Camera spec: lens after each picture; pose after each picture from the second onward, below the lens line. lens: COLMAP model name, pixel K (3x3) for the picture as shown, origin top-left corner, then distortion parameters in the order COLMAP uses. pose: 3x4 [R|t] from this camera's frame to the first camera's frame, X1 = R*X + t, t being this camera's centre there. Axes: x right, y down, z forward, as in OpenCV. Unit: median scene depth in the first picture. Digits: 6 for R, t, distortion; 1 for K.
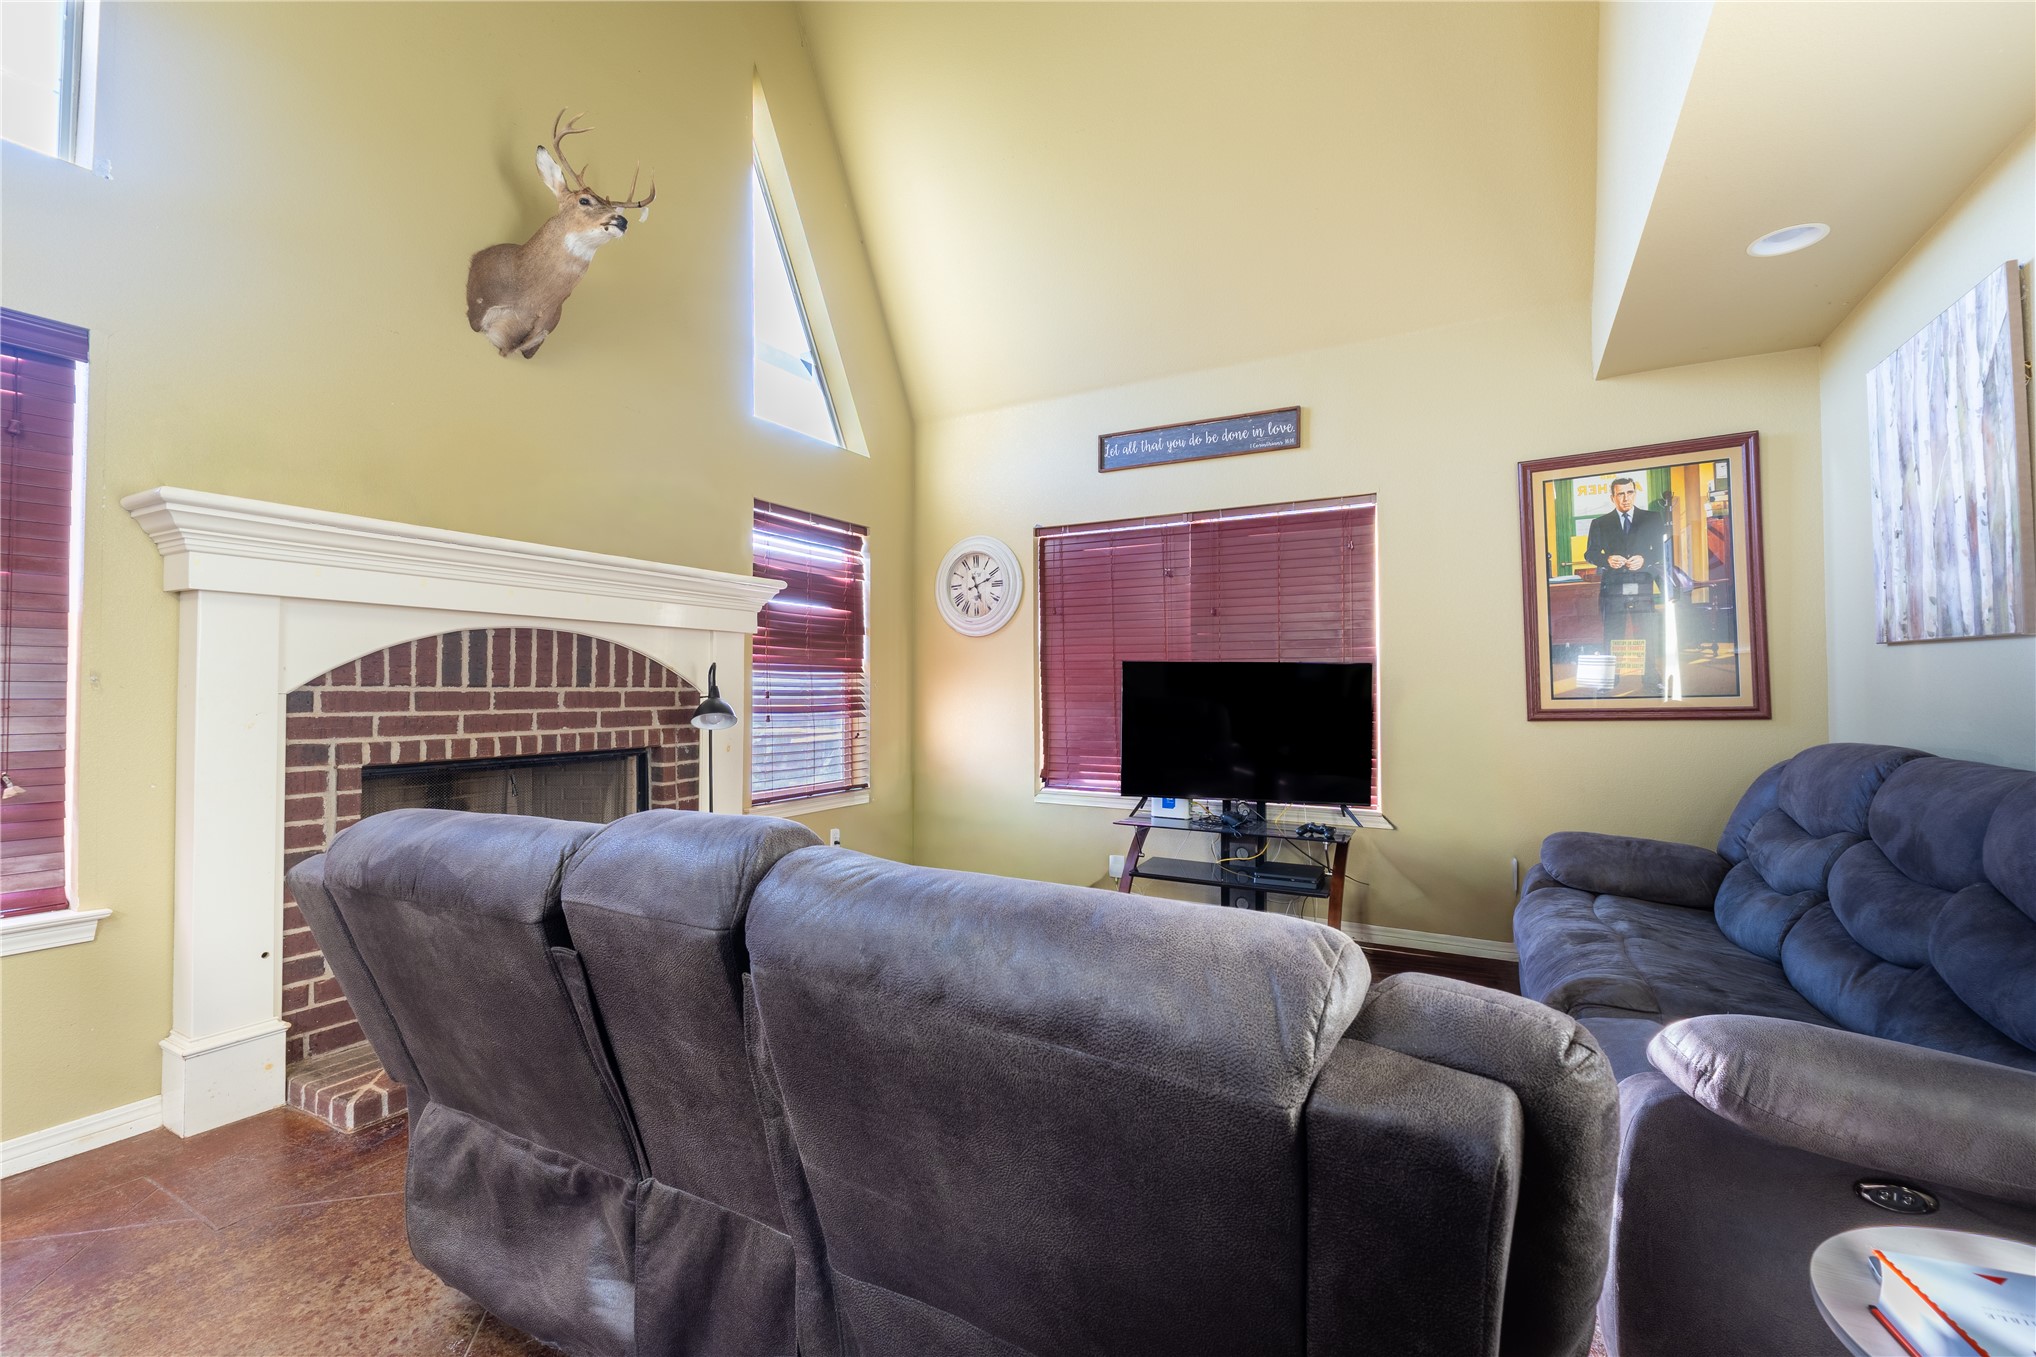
lens RADIAL K [[865.6, 0, 1018.0], [0, 865.6, 678.5], [0, 0, 1]] dist [-0.000019, 0.000513]
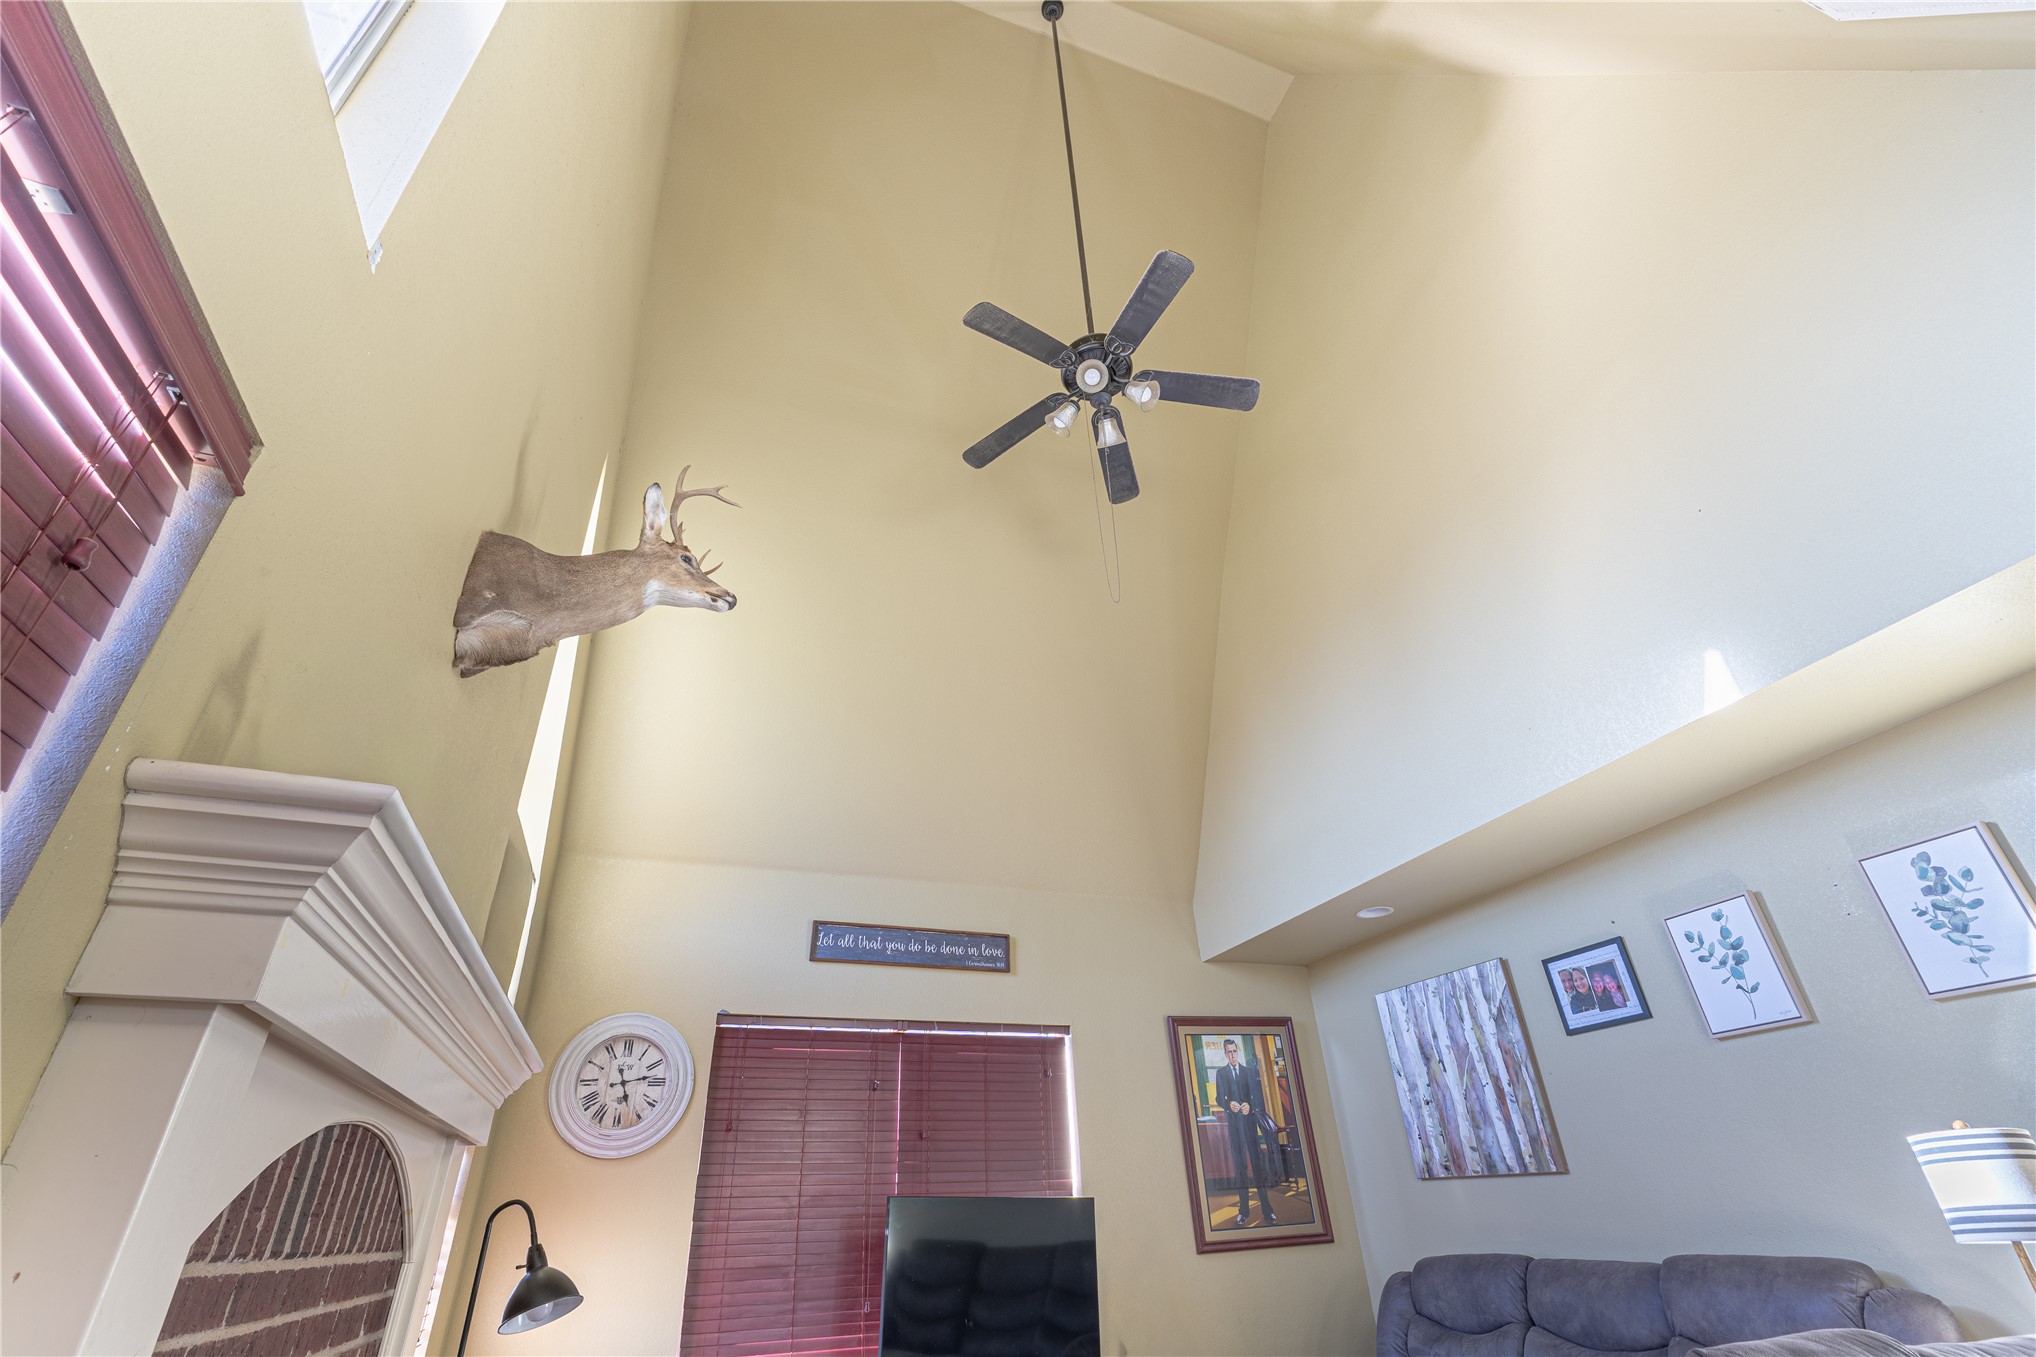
lens RADIAL K [[912.6, 0, 1018.0], [0, 912.6, 678.5], [0, 0, 1]] dist [-0.007247, -0.000420]
pose [[0.659982, 0.368533, 0.654681, -0.640899], [0.021588, 0.861757, -0.506862, -0.002364], [-0.750971, 0.348653, 0.560788, 0.243409]]
